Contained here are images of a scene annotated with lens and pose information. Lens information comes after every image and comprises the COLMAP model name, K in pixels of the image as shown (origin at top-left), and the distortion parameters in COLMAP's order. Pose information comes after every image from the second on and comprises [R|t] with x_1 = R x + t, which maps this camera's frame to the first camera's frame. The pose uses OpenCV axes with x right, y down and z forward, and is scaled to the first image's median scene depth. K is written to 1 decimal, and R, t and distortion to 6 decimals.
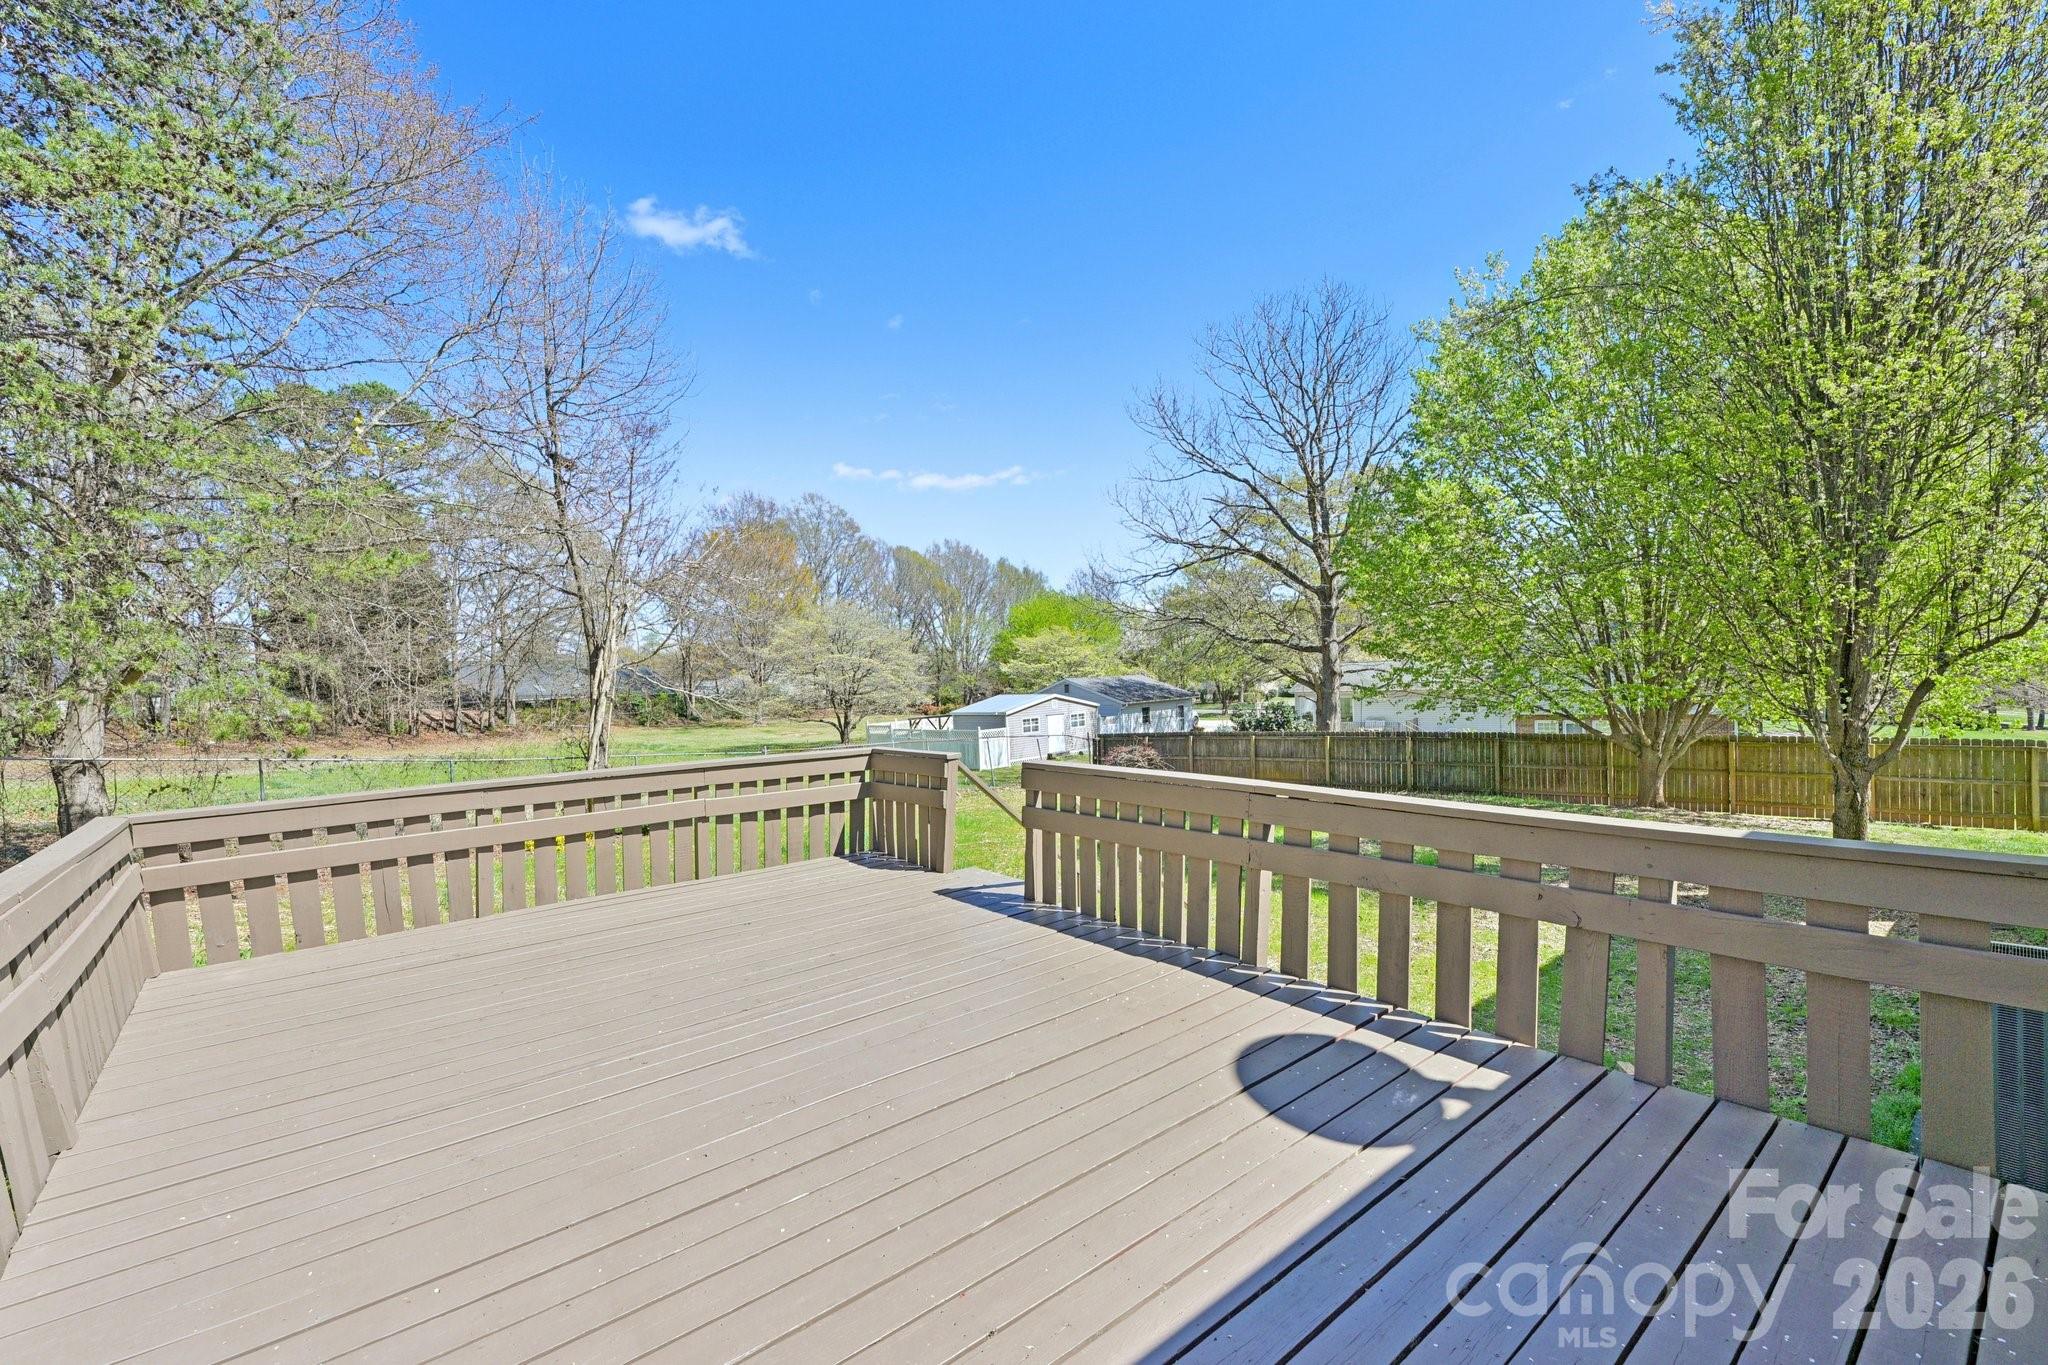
lens RADIAL K [[878.4, 0, 1031.9], [0, 878.4, 696.6], [0, 0, 1]] dist [0.001901, 0.000244]
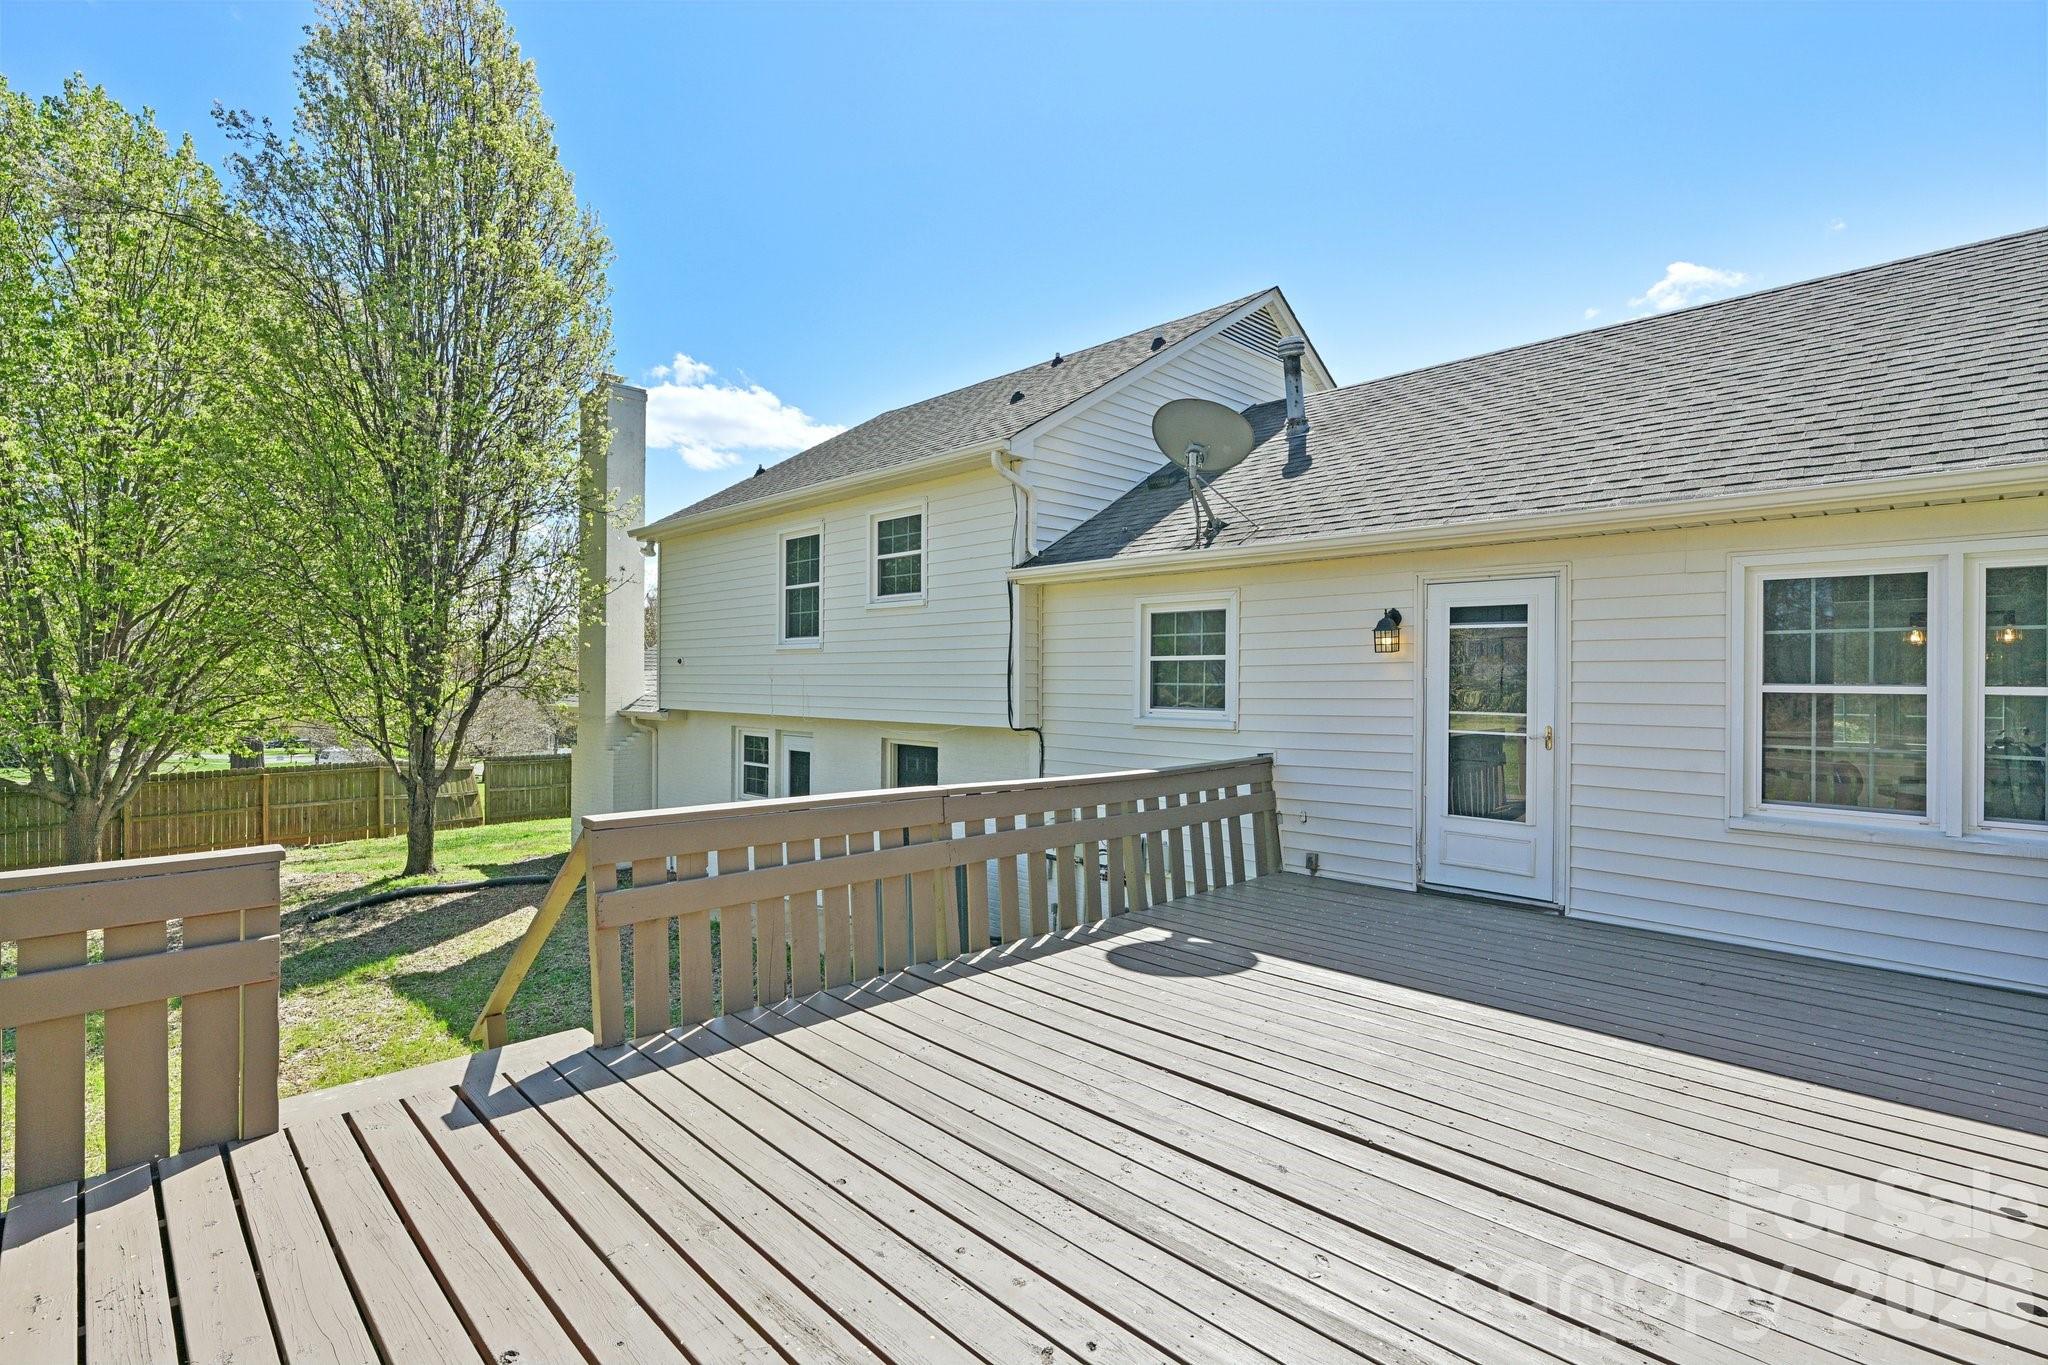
lens RADIAL K [[961.3, 0, 1017.0], [0, 961.3, 676.4], [0, 0, 1]] dist [-0.001134, -0.000238]
pose [[-0.084835, 0.034655, 0.995792, -1.042882], [0.025793, 0.999136, -0.032574, 0.005720], [-0.996061, 0.022921, -0.085656, 1.148144]]
